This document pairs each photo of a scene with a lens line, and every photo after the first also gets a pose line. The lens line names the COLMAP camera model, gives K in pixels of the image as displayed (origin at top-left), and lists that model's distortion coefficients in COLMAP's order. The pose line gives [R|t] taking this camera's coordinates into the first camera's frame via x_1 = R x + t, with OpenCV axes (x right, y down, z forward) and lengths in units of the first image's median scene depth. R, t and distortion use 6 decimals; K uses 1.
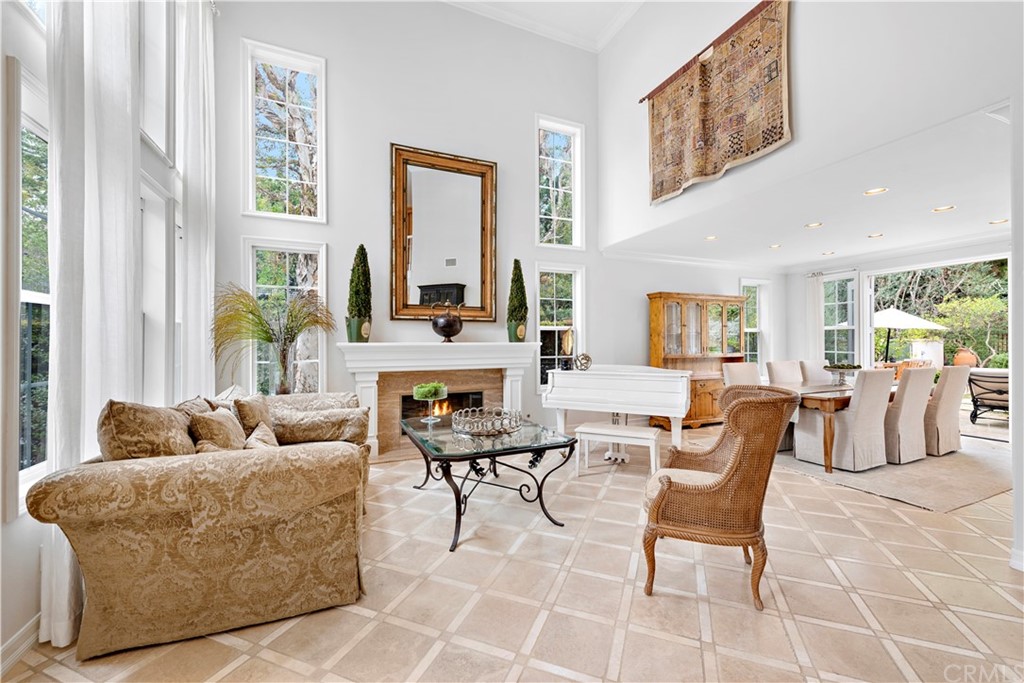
lens RADIAL K [[403.4, 0, 514.7], [0, 403.4, 341.8], [0, 0, 1]] dist [0.002528, 0.000024]
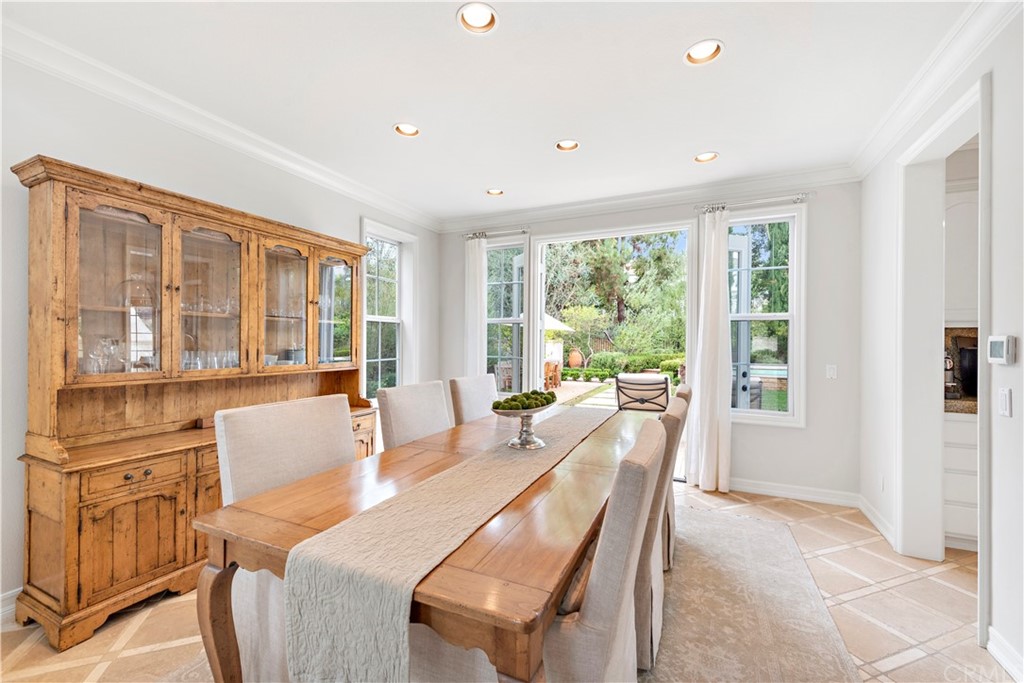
lens RADIAL K [[403.4, 0, 514.7], [0, 403.4, 341.8], [0, 0, 1]] dist [0.002528, 0.000024]
pose [[0.738268, 0.012640, 0.674389, 0.368786], [-0.015593, 0.999877, -0.001671, 0.001046], [-0.674327, -0.009283, 0.738375, 0.500261]]
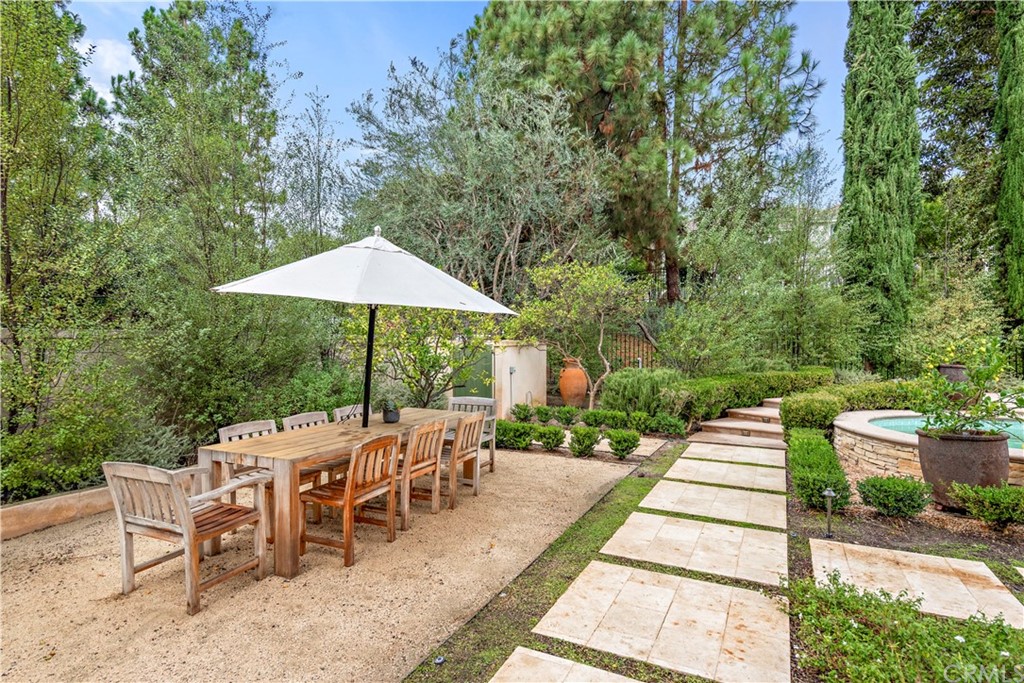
lens RADIAL K [[520.6, 0, 512.0], [0, 520.6, 341.5], [0, 0, 1]] dist [0.001331, 0.000020]
pose [[0.765686, 0.003700, 0.643204, 1.218508], [-0.008191, 0.999958, 0.003998, -0.020692], [-0.643162, -0.008329, 0.765685, 1.050810]]
